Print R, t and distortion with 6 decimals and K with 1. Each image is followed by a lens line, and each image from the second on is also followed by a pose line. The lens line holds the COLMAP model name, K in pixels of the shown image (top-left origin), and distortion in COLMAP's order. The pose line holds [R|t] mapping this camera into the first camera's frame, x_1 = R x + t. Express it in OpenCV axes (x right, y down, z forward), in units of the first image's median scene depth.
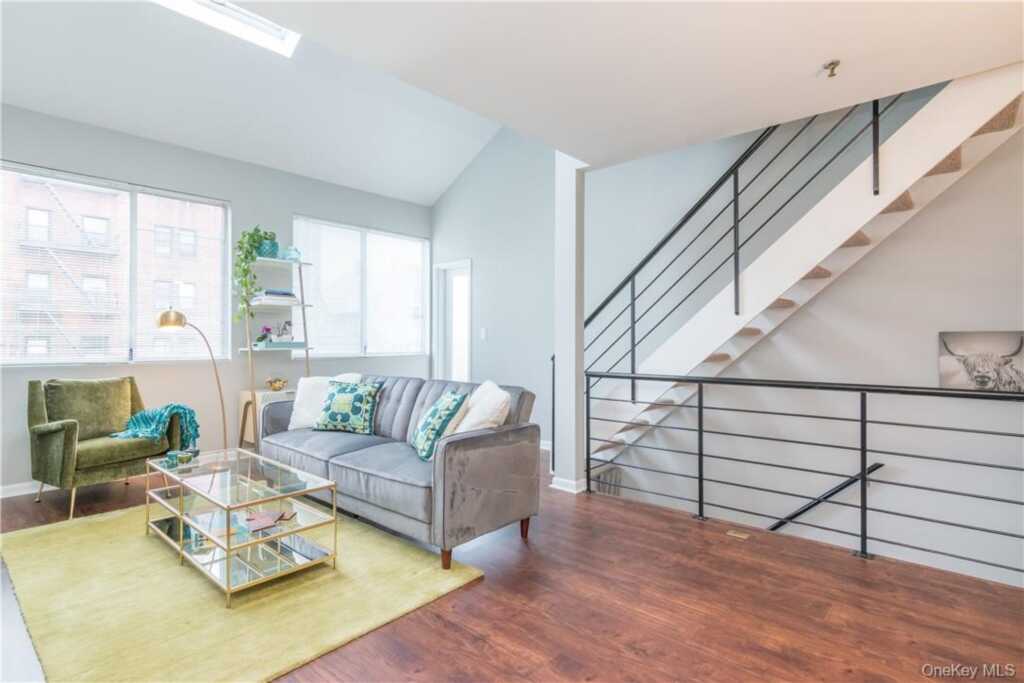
lens RADIAL K [[515.1, 0, 501.1], [0, 515.1, 338.9], [0, 0, 1]] dist [-0.000581, 0.001093]
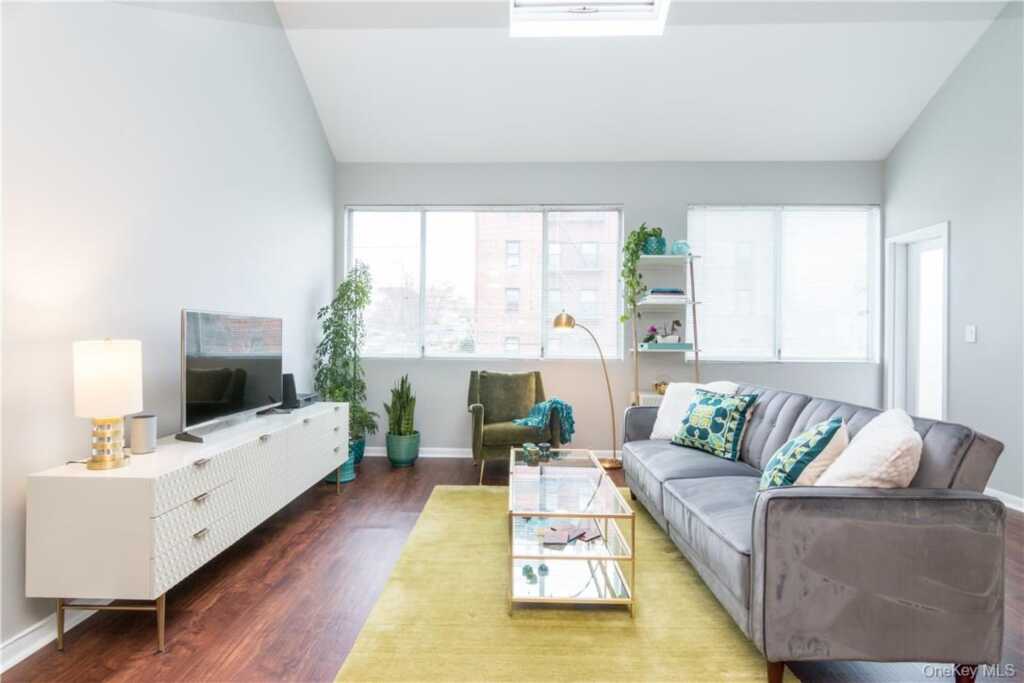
lens RADIAL K [[515.1, 0, 501.1], [0, 515.1, 338.9], [0, 0, 1]] dist [-0.000581, 0.001093]
pose [[0.654230, 0.003785, -0.756286, 0.108854], [-0.006508, 0.999979, -0.000625, 0.001196], [0.756268, 0.005331, 0.654241, 0.200347]]
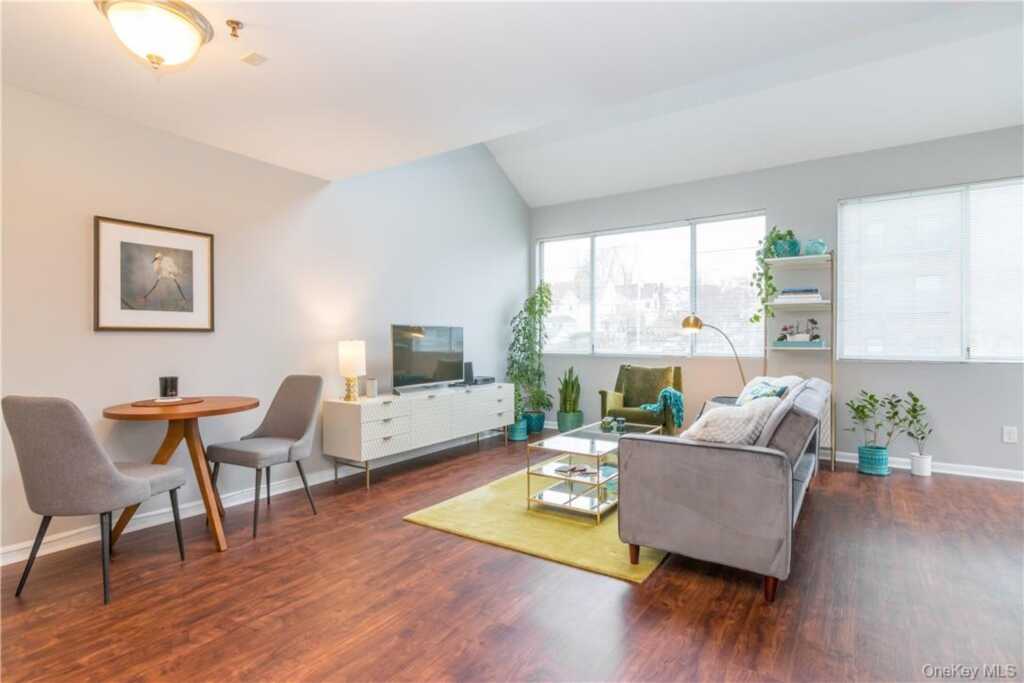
lens RADIAL K [[515.1, 0, 501.1], [0, 515.1, 338.9], [0, 0, 1]] dist [-0.000581, 0.001093]
pose [[0.135260, -0.000123, -0.990810, 0.581093], [0.000834, 1.000000, -0.000010, 0.001318], [0.990810, -0.000825, 0.135261, 0.403854]]
